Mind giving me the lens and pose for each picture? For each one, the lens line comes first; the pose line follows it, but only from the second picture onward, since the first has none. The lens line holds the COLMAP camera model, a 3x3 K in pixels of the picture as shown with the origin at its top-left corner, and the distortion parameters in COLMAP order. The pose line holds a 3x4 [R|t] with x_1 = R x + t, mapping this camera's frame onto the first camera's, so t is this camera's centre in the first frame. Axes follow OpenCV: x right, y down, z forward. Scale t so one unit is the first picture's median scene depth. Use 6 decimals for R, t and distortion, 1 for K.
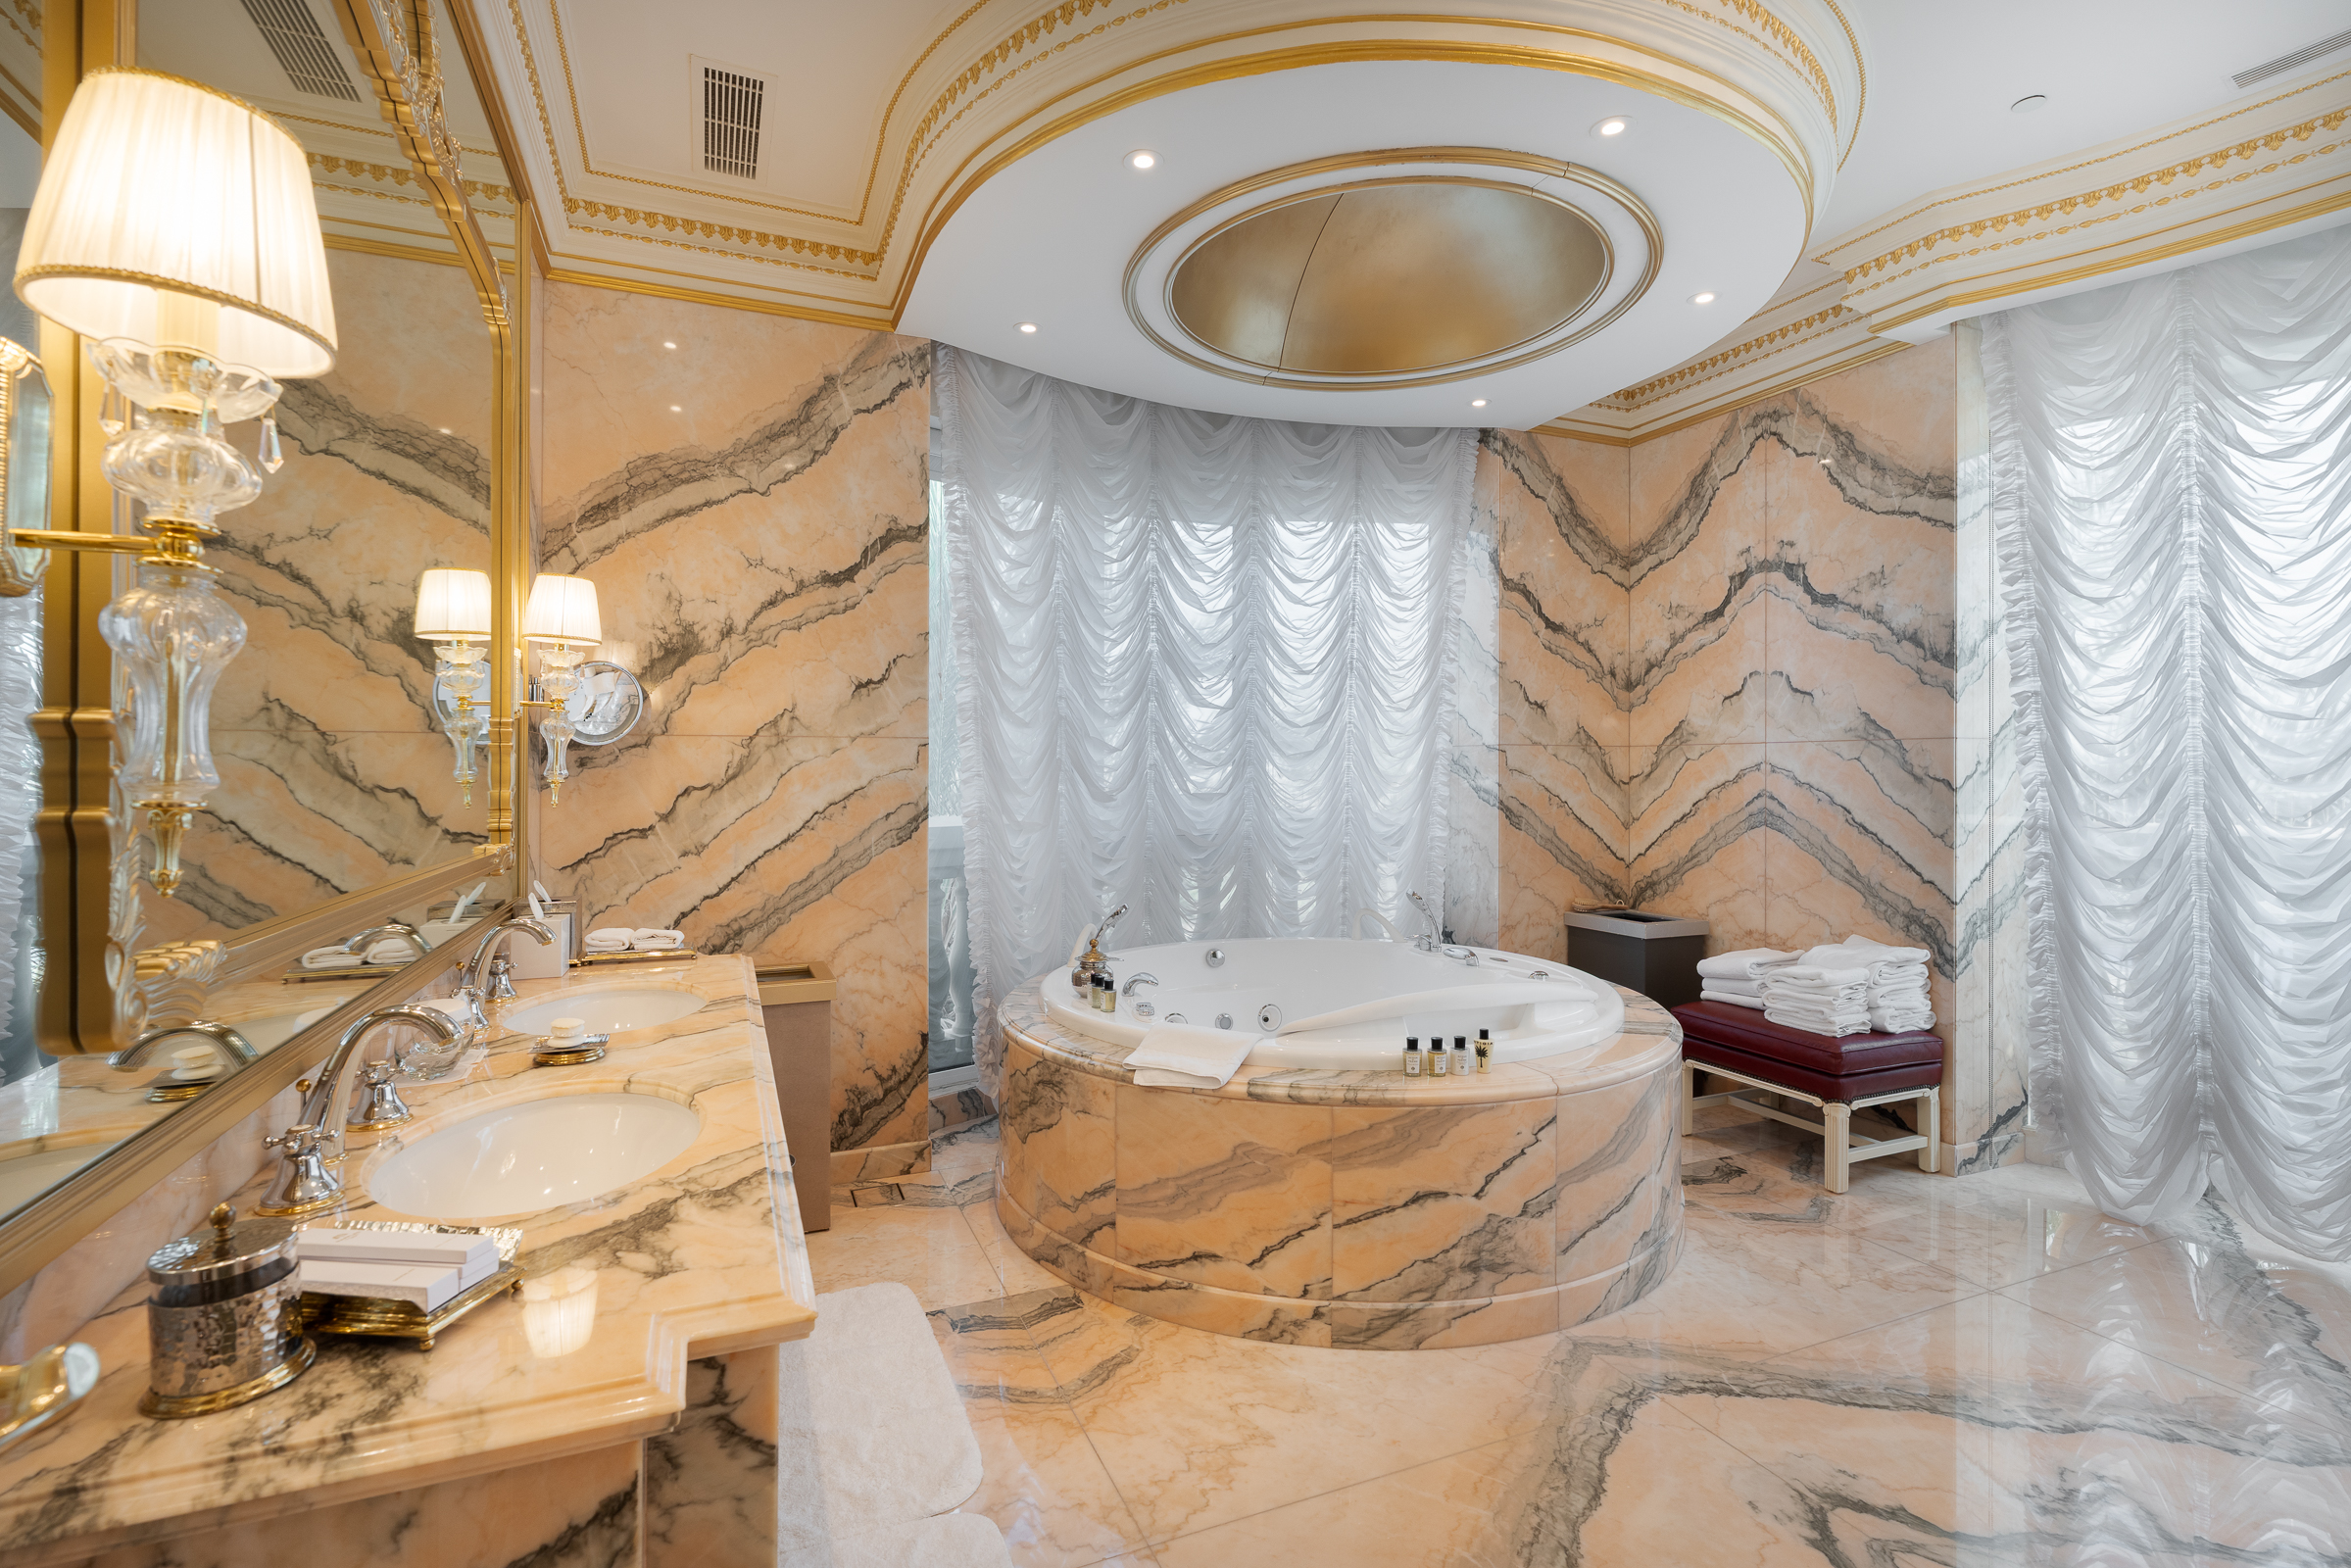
lens RADIAL K [[1077.6, 0, 1177.6], [0, 1077.6, 775.5], [0, 0, 1]] dist [-0.000344, 0.000070]
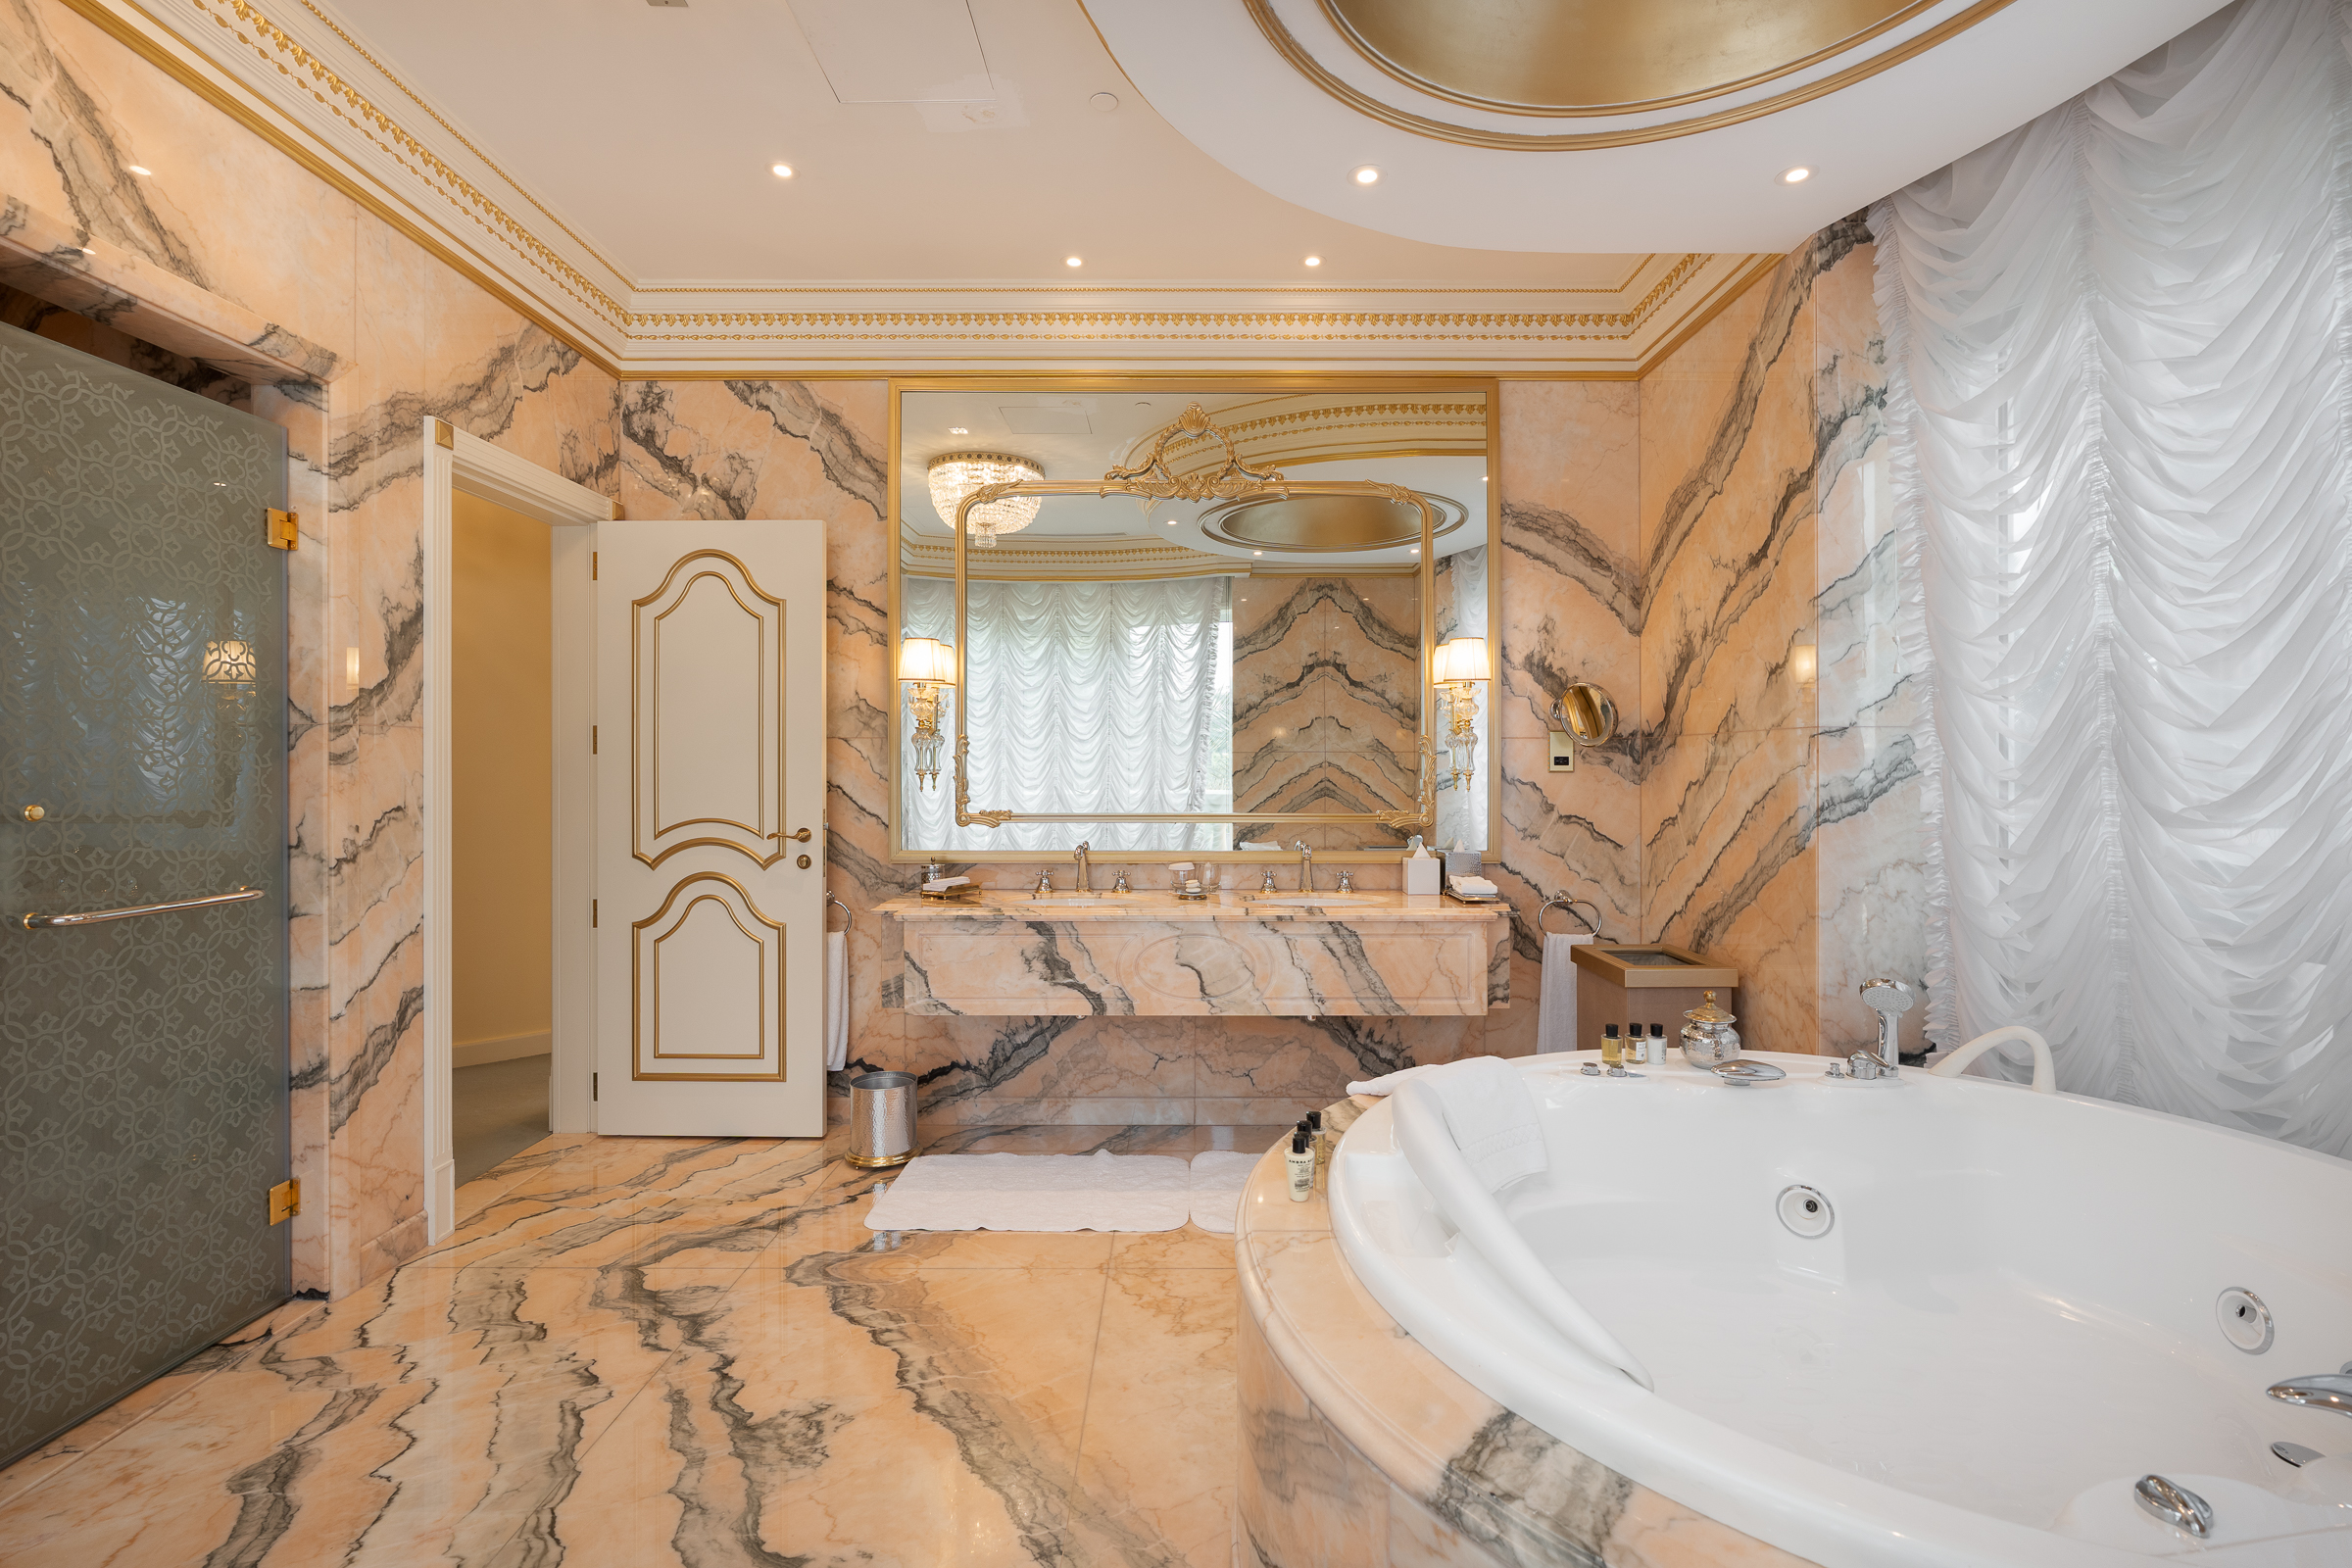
lens RADIAL K [[1078.1, 0, 1178.8], [0, 1078.1, 771.0], [0, 0, 1]] dist [-0.000344, 0.000070]
pose [[-0.400810, 0.006272, -0.916140, 0.718628], [-0.003289, 0.999960, 0.008285, -0.007278], [0.916155, 0.006334, -0.400773, 0.909037]]
